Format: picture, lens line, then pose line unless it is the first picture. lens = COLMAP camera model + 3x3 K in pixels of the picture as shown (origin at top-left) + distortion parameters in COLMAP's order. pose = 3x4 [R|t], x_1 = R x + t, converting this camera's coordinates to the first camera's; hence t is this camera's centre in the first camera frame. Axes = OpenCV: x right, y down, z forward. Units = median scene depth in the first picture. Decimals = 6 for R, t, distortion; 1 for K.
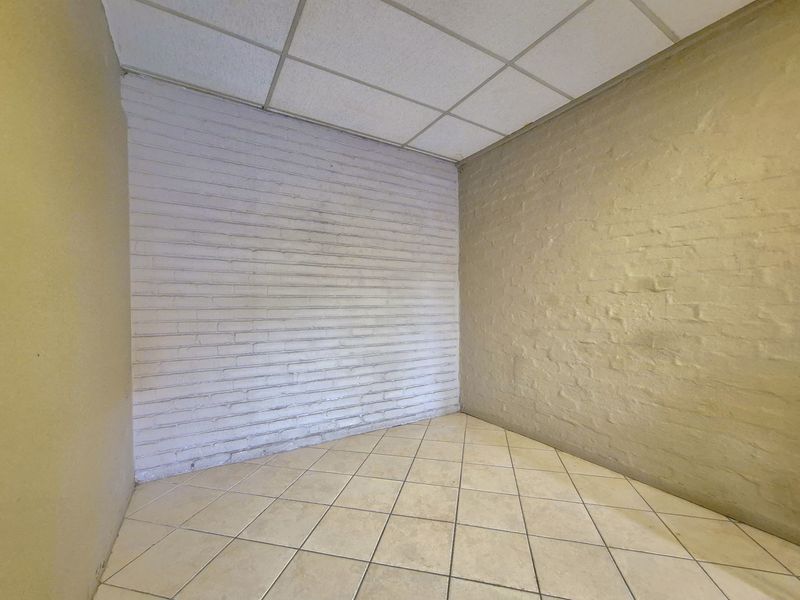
lens RADIAL K [[327.4, 0, 398.7], [0, 327.4, 303.9], [0, 0, 1]] dist [0.001400, 0.000881]
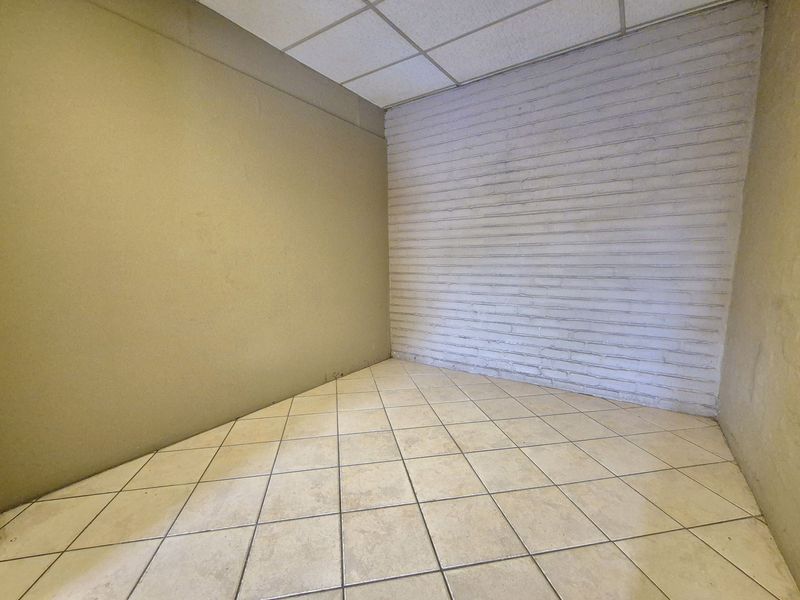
lens RADIAL K [[349.1, 0, 399.9], [0, 349.1, 299.0], [0, 0, 1]] dist [0.011028, 0.000352]
pose [[0.422871, 0.109207, -0.899586, 0.637923], [0.011834, 0.991962, 0.125984, 0.003099], [0.906113, -0.063921, 0.418179, 0.205865]]
